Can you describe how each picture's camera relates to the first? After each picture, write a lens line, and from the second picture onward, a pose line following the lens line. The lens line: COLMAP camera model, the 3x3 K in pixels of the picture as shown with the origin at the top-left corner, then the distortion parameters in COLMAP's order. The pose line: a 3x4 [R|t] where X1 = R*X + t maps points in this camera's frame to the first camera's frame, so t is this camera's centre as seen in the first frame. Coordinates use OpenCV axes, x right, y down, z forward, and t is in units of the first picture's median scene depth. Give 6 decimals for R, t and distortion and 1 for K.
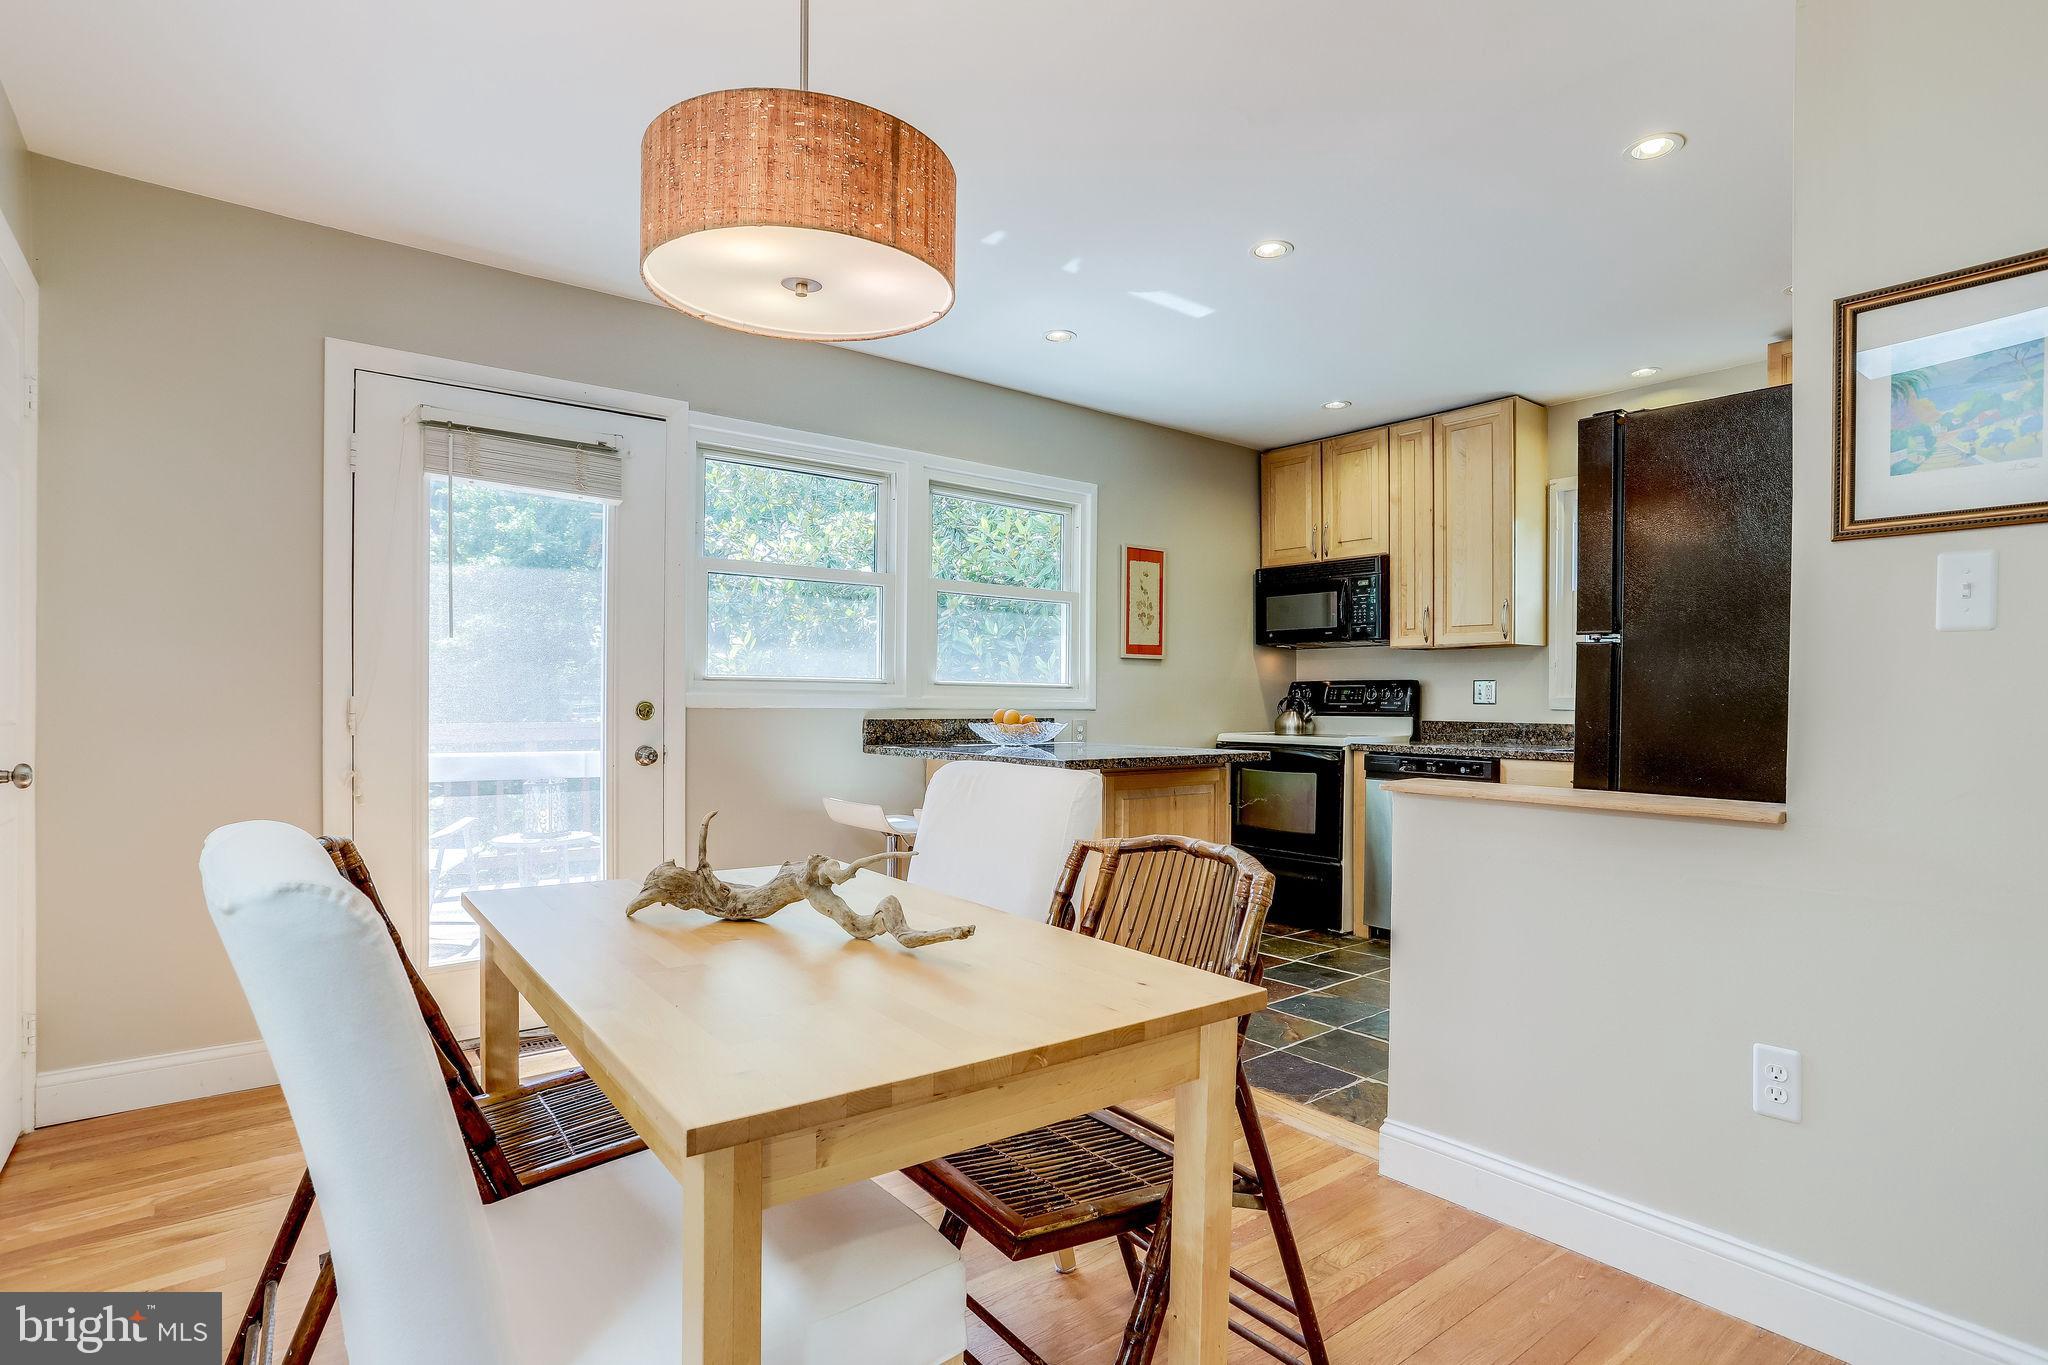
lens RADIAL K [[1006.2, 0, 1030.2], [0, 1006.2, 689.7], [0, 0, 1]] dist [-0.021429, 0.008387]
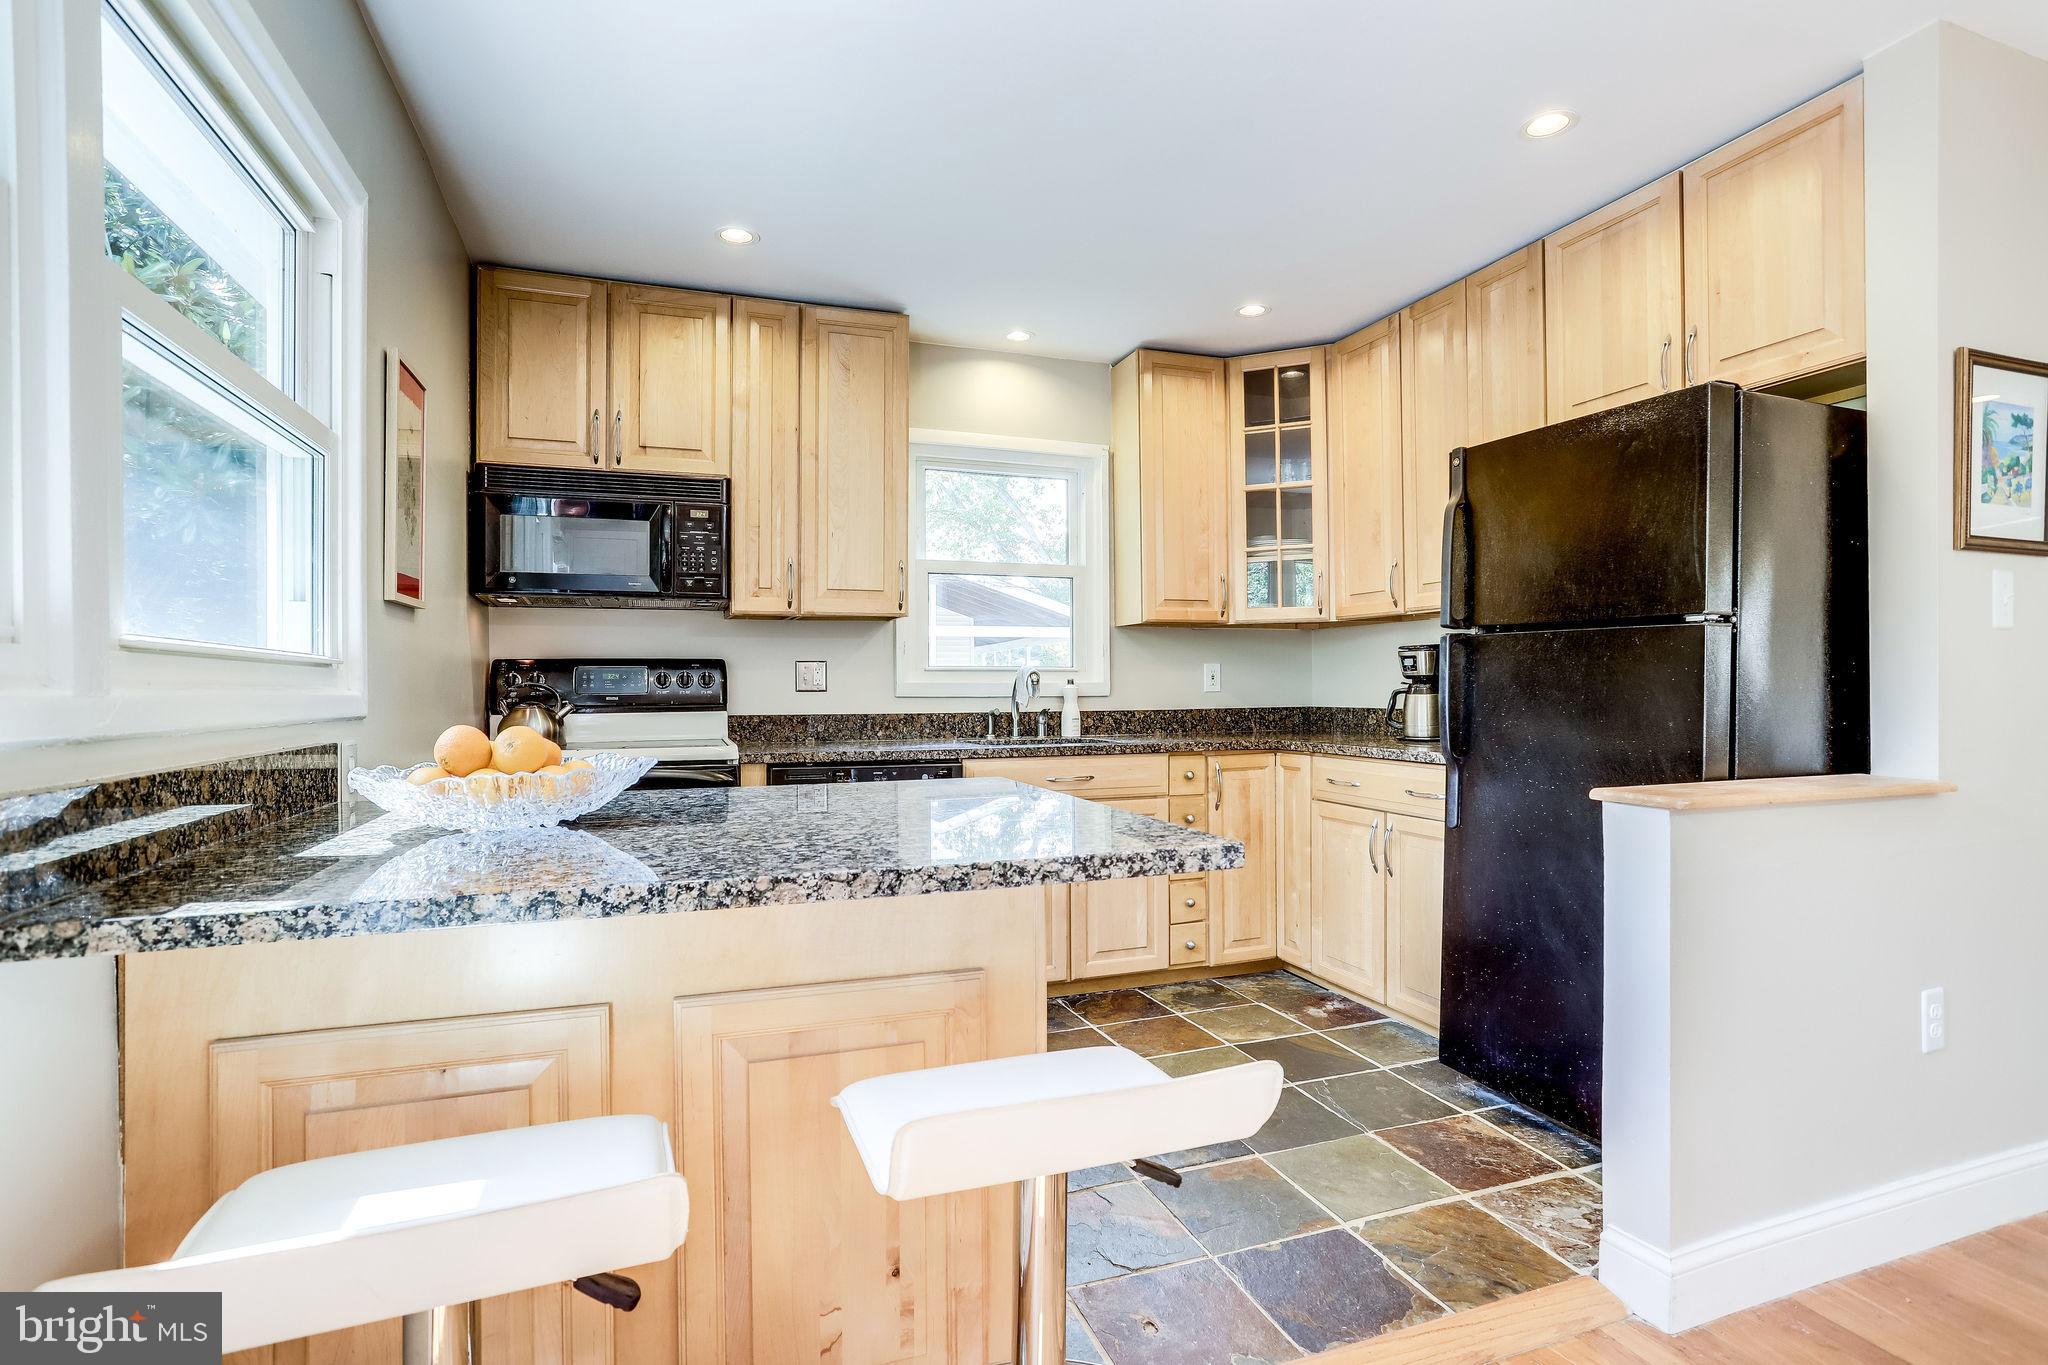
lens RADIAL K [[1006.2, 0, 1020.1], [0, 1006.2, 681.4], [0, 0, 1]] dist [-0.021429, 0.008387]
pose [[0.339012, -0.005336, 0.940767, -0.249988], [-0.001748, 0.999979, 0.006302, 0.001522], [-0.940781, -0.003781, 0.338995, 0.613530]]
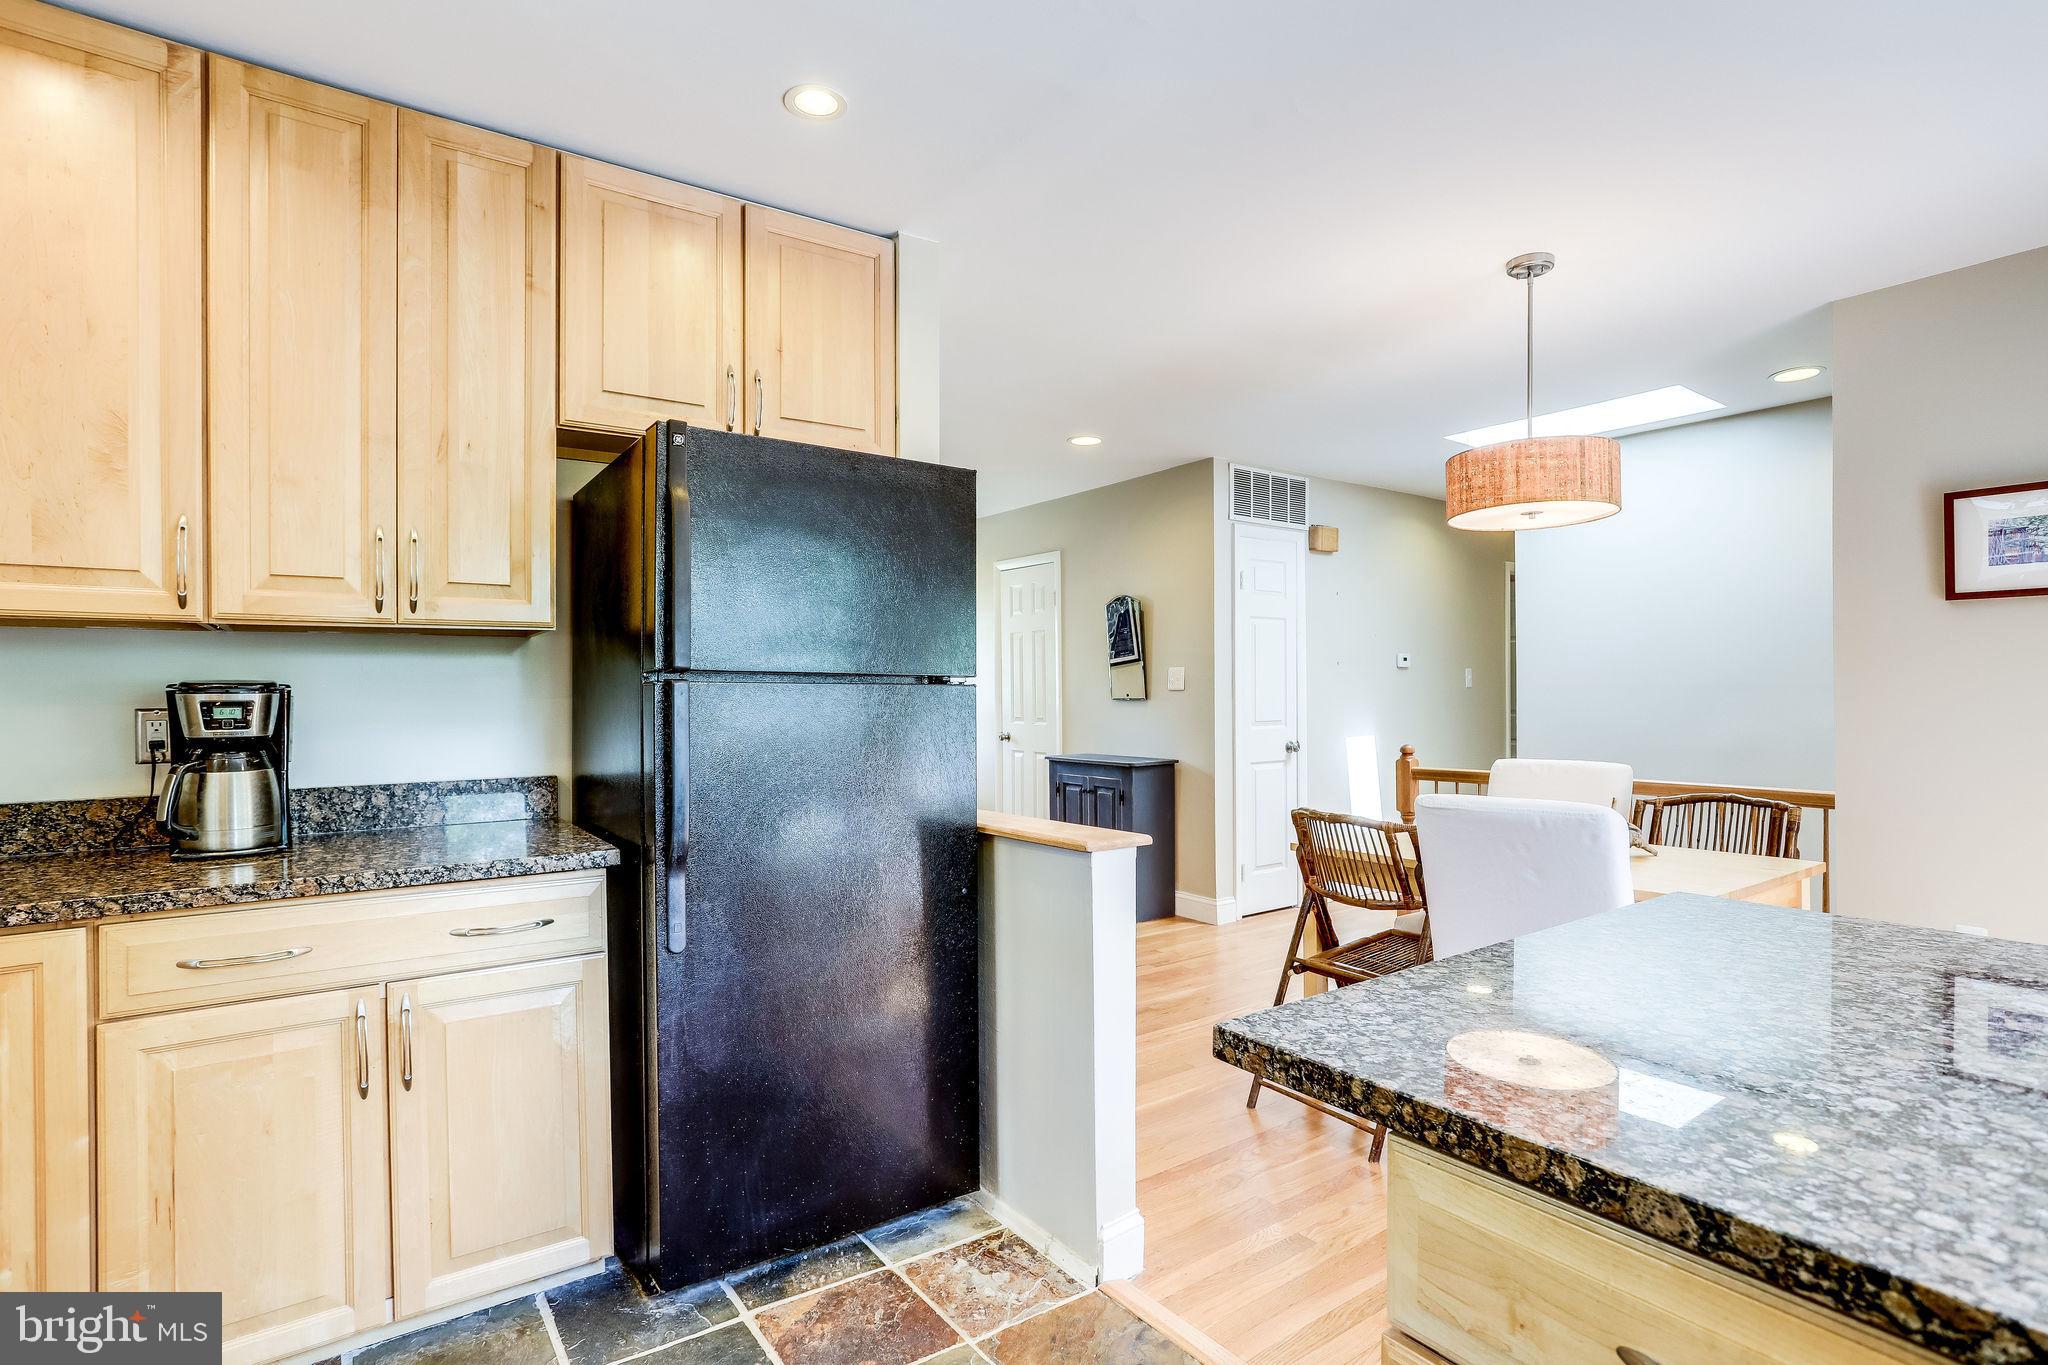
lens RADIAL K [[1006.2, 0, 1036.1], [0, 1006.2, 696.9], [0, 0, 1]] dist [-0.021429, 0.008387]
pose [[-0.997664, -0.001926, 0.068291, 0.215196], [-0.002309, 0.999982, -0.005525, -0.014193], [-0.068279, -0.005669, -0.997650, 0.986554]]
